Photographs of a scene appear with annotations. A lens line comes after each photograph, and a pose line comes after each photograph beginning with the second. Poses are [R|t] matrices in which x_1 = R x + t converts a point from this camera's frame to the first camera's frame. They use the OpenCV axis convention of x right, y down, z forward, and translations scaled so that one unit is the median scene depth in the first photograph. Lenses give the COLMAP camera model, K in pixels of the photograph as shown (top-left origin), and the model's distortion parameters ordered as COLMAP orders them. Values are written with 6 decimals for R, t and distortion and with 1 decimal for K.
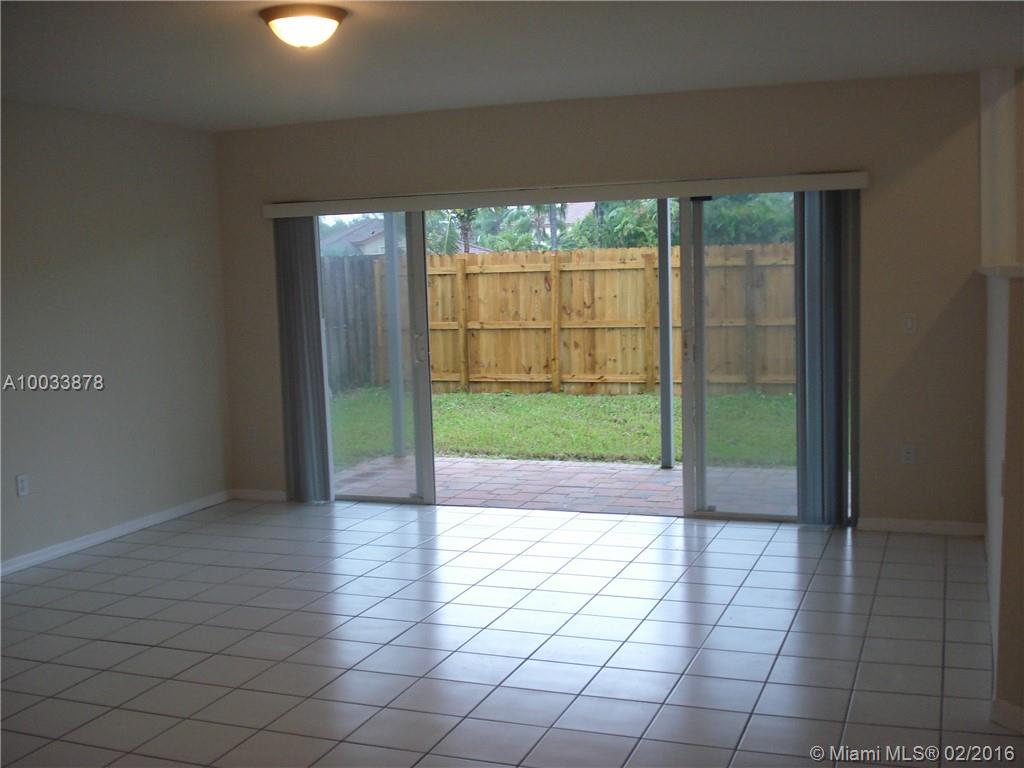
lens RADIAL K [[1174.1, 0, 512.0], [0, 1174.1, 384.0], [0, 0, 1]] dist [-0.081357, -0.028158]
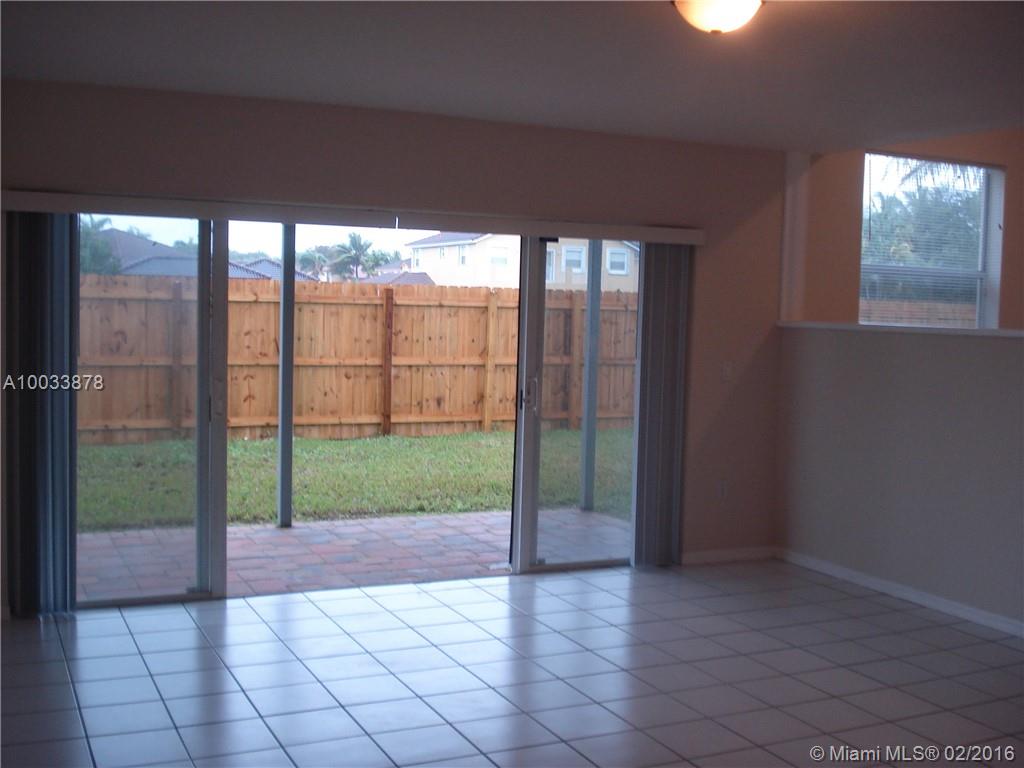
lens RADIAL K [[1174.1, 0, 512.0], [0, 1174.1, 384.0], [0, 0, 1]] dist [-0.081357, -0.028158]
pose [[0.694685, -0.002290, 0.719310, -0.496065], [0.023851, 0.999518, -0.019852, -0.019042], [-0.718918, 0.030947, 0.694405, 0.316776]]
